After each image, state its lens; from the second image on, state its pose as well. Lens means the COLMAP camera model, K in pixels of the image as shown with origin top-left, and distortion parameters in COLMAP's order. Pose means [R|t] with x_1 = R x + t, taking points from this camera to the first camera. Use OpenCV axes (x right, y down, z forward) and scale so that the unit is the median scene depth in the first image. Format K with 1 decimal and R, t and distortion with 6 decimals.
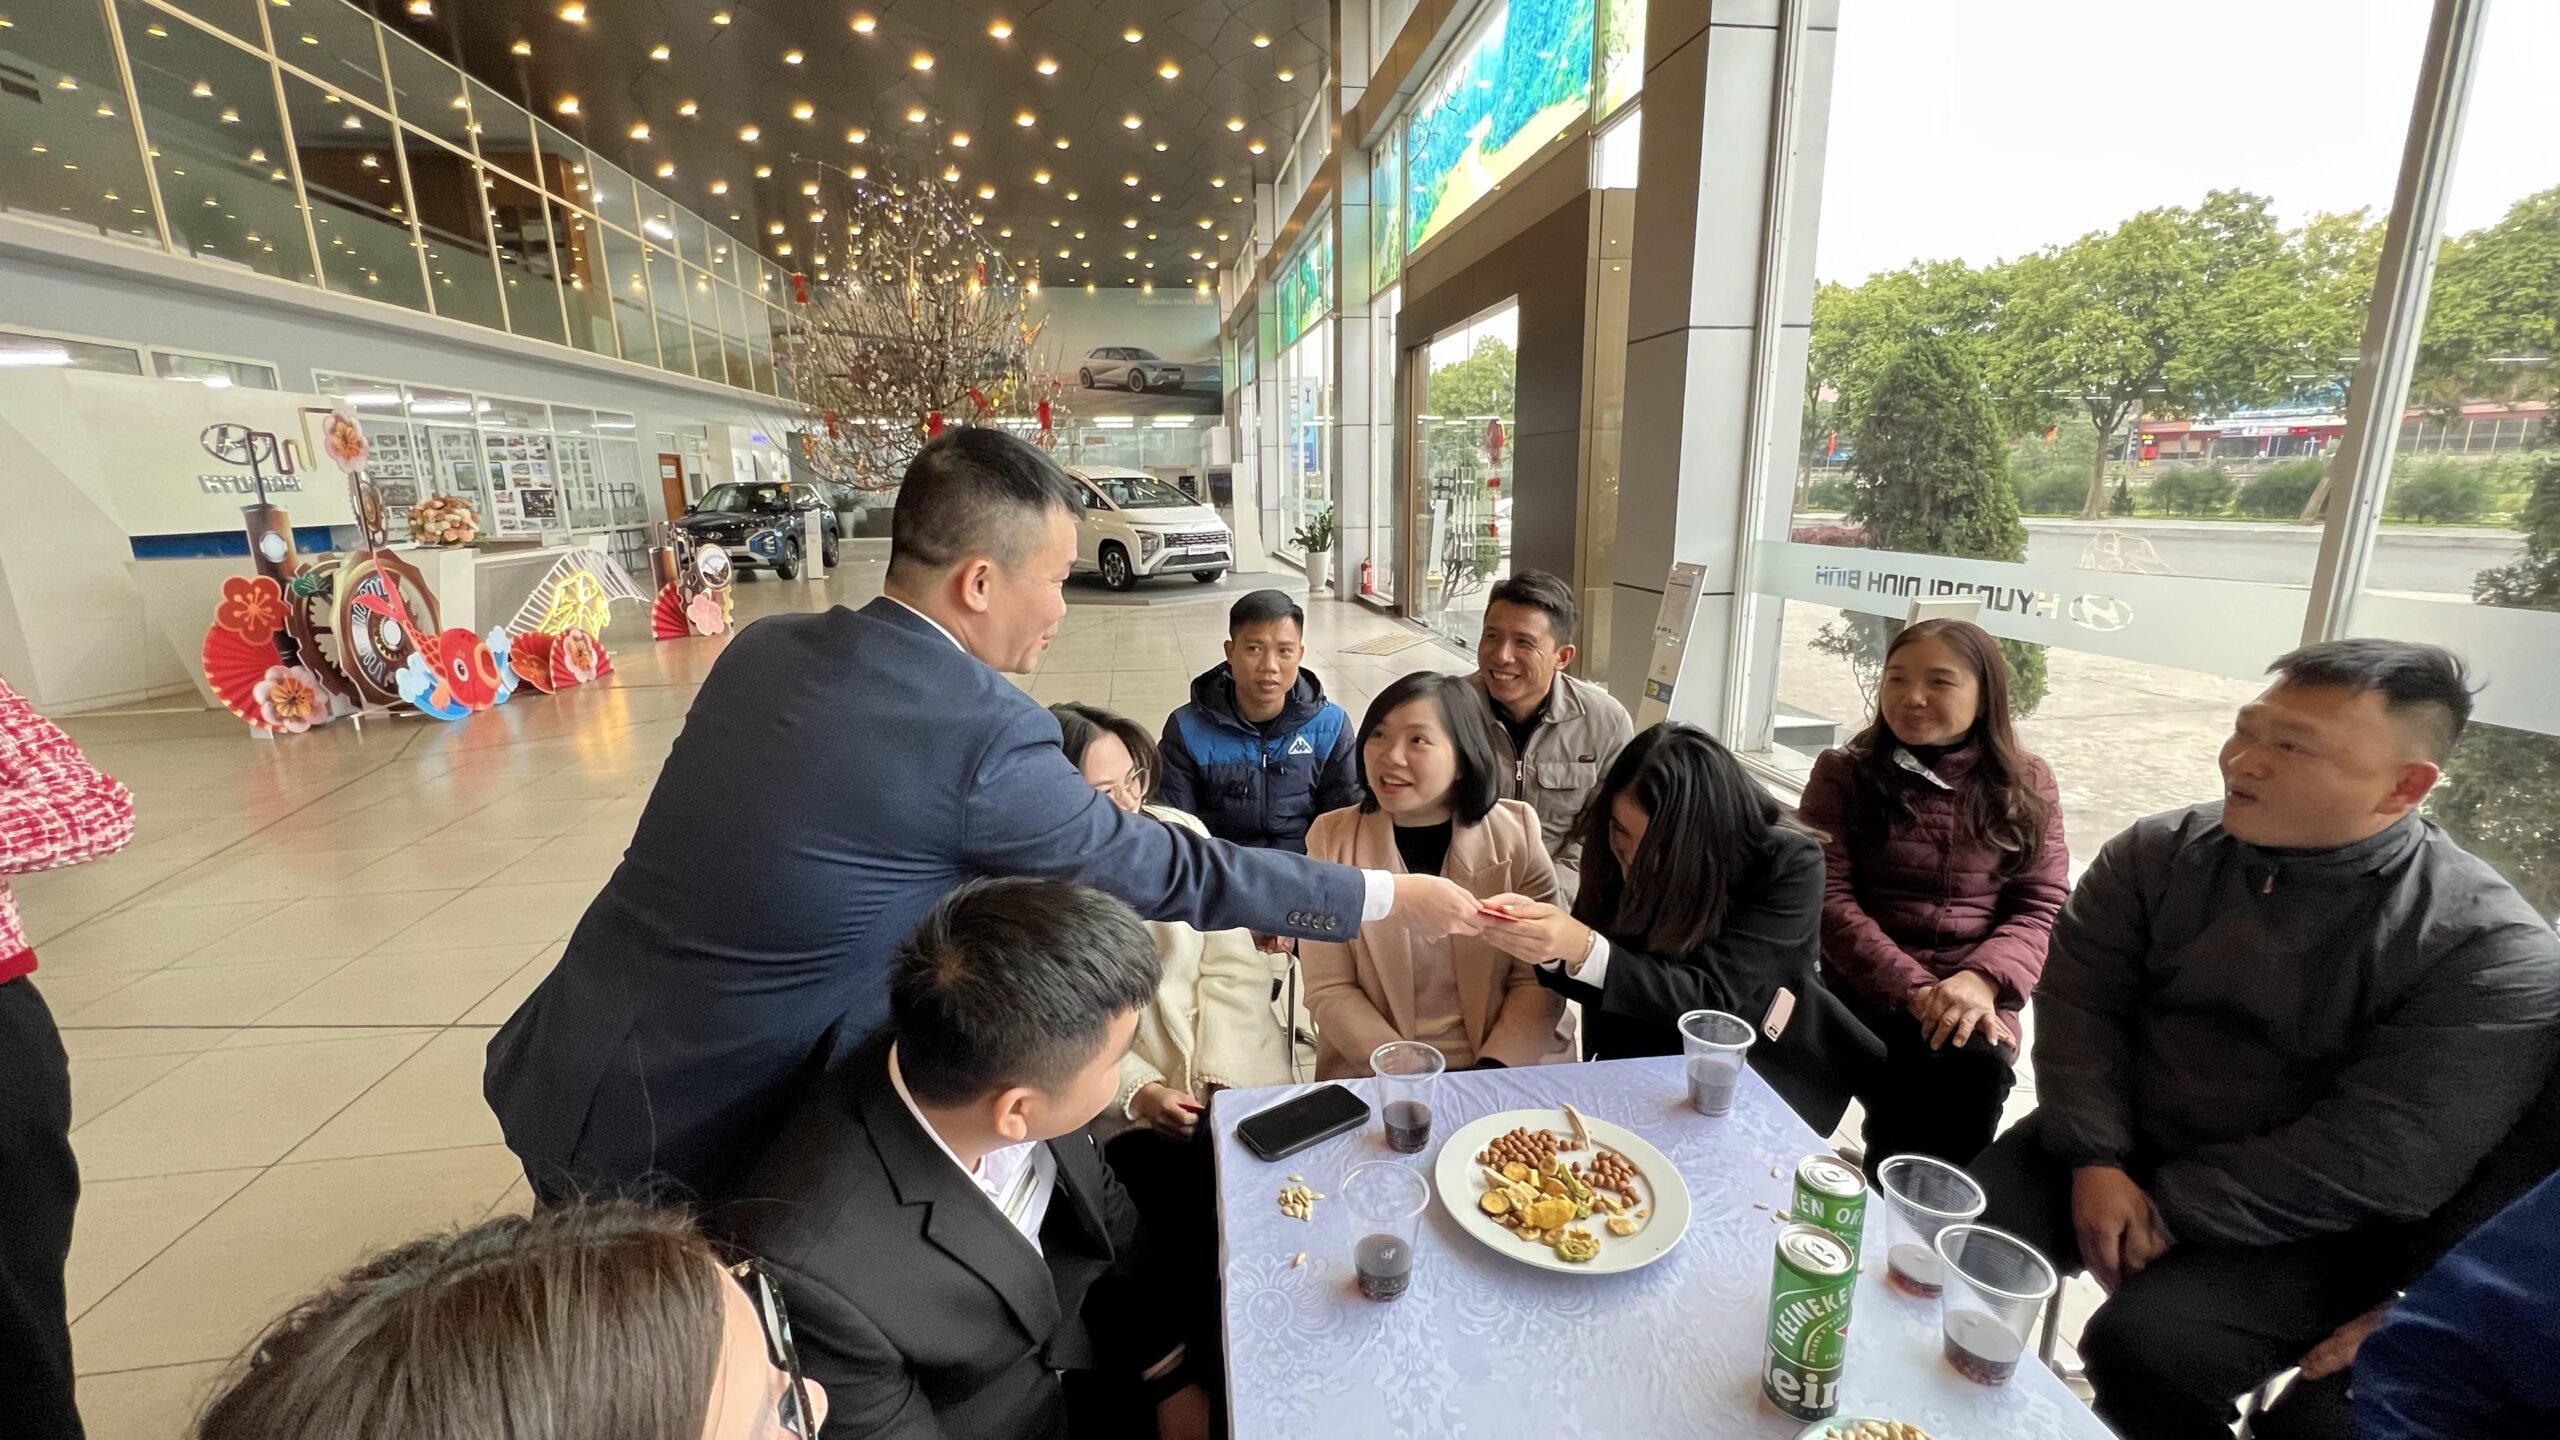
lens RADIAL K [[1007.2, 0, 1287.7], [0, 1007.2, 718.9], [0, 0, 1]] dist [-0.008125, 0.000282]
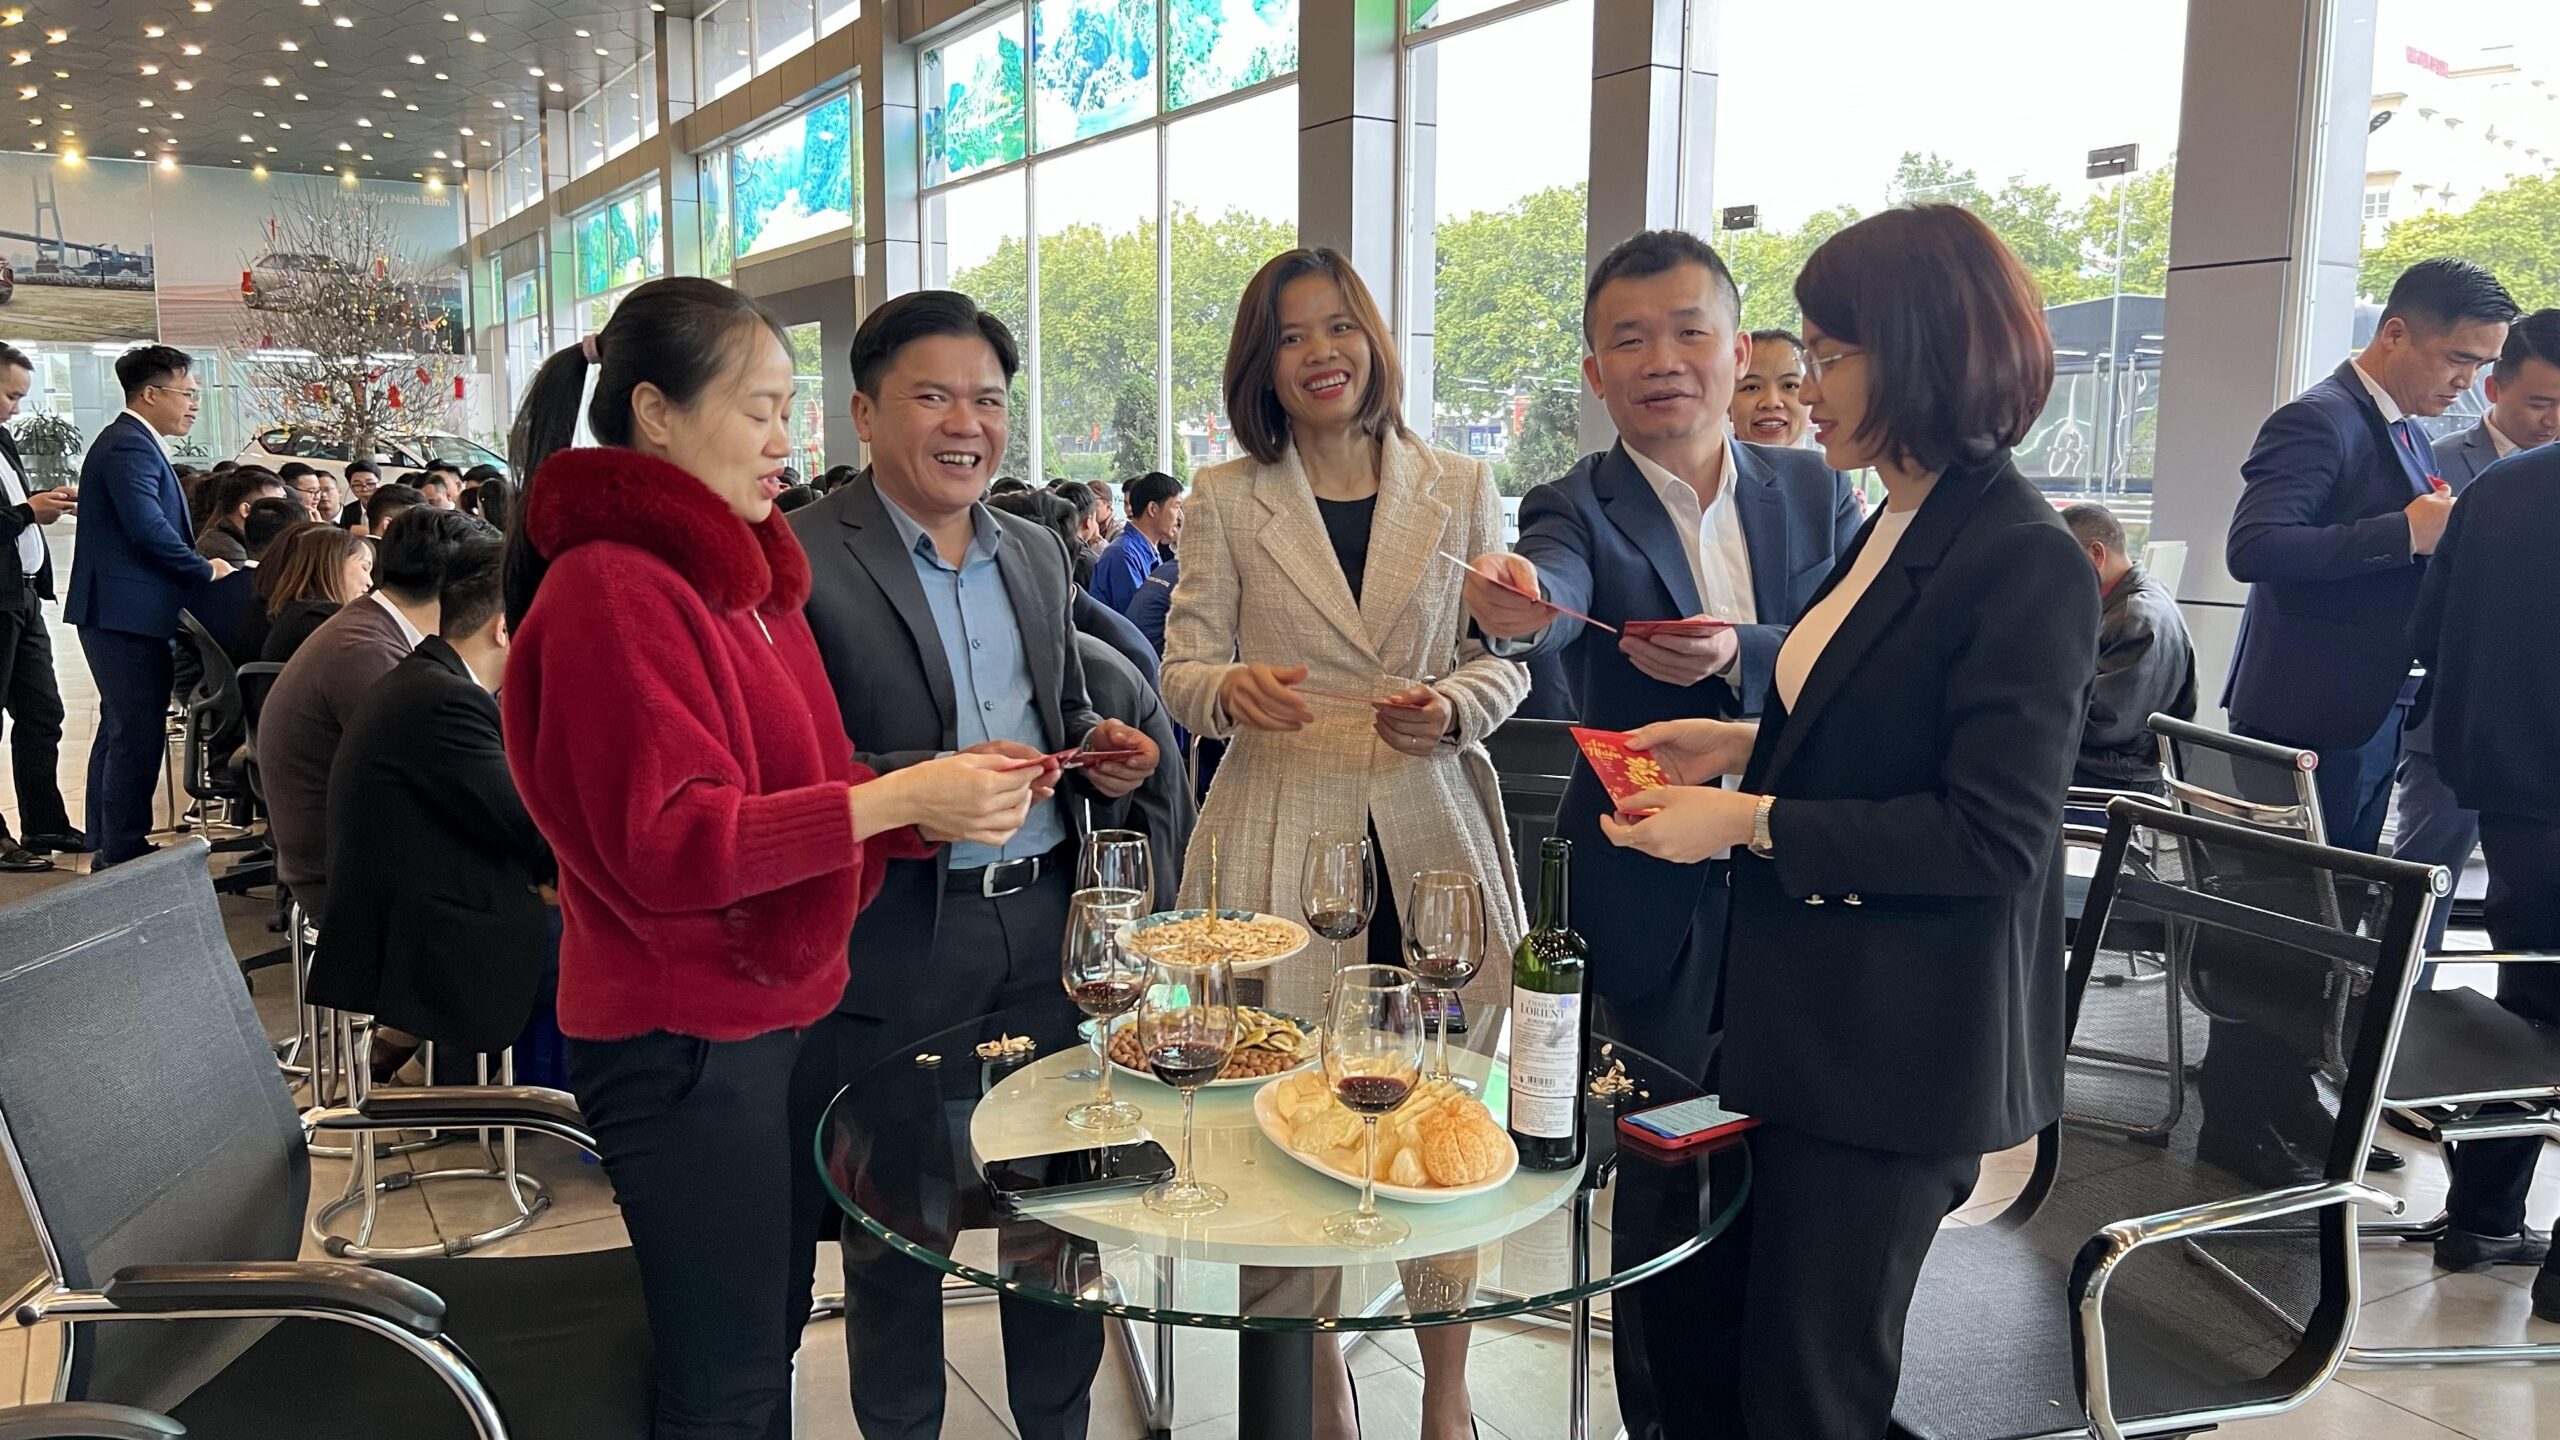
lens RADIAL K [[1887.5, 0, 1280.5], [0, 1887.5, 705.6], [0, 0, 1]] dist [0.050502, -0.061560]
pose [[0.922503, -0.024506, 0.385210, -0.067782], [0.065278, 0.993512, -0.093125, 0.127861], [-0.380429, 0.111054, 0.918118, -0.510051]]
